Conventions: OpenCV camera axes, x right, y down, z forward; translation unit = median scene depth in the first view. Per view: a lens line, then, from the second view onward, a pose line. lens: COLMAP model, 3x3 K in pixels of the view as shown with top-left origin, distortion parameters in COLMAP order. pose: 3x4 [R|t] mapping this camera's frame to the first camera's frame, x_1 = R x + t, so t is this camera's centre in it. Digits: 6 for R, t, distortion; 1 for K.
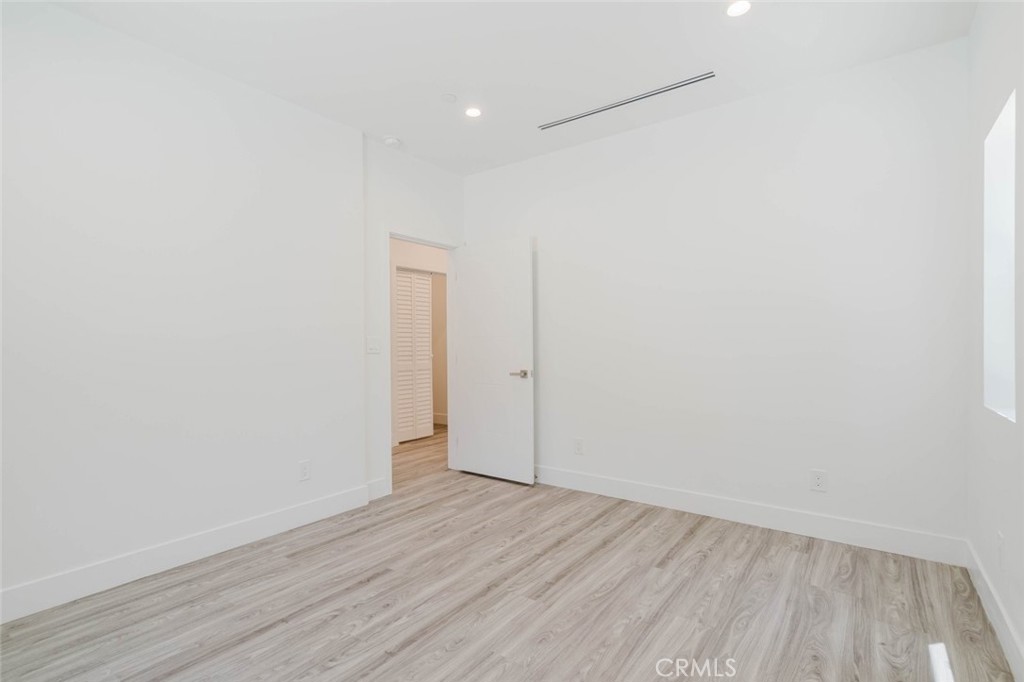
lens RADIAL K [[492.2, 0, 513.0], [0, 492.2, 345.3], [0, 0, 1]] dist [0.002868, -0.000536]
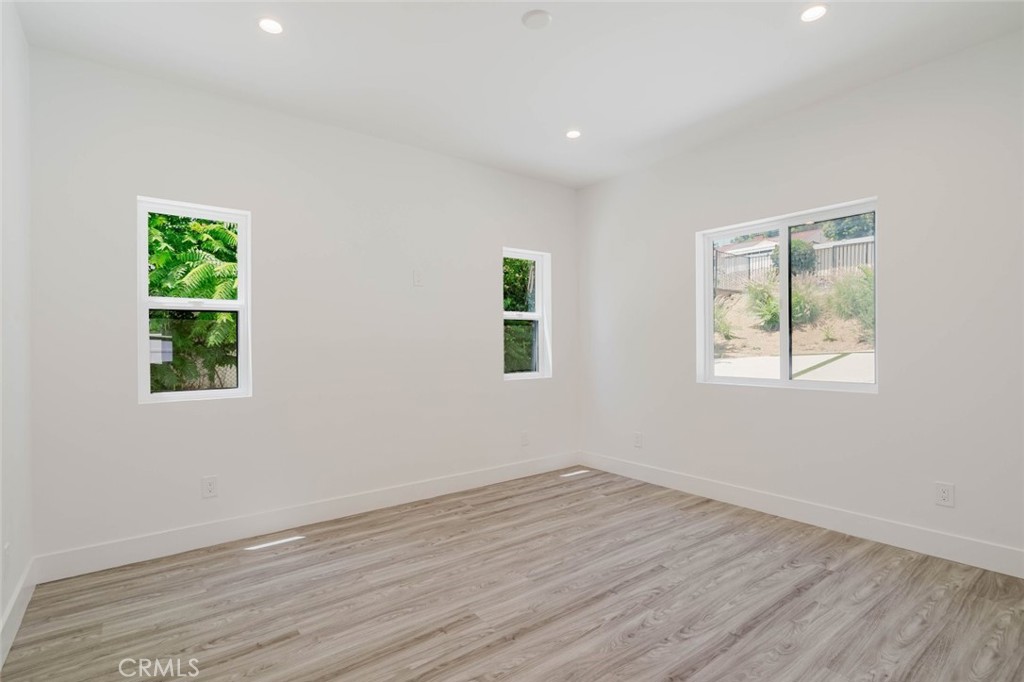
lens RADIAL K [[492.2, 0, 513.0], [0, 492.2, 345.3], [0, 0, 1]] dist [0.002868, -0.000536]
pose [[-0.960768, 0.017404, 0.276808, -0.305885], [0.017626, 0.999843, -0.001684, -0.005877], [-0.276794, 0.003261, -0.960924, 1.911530]]
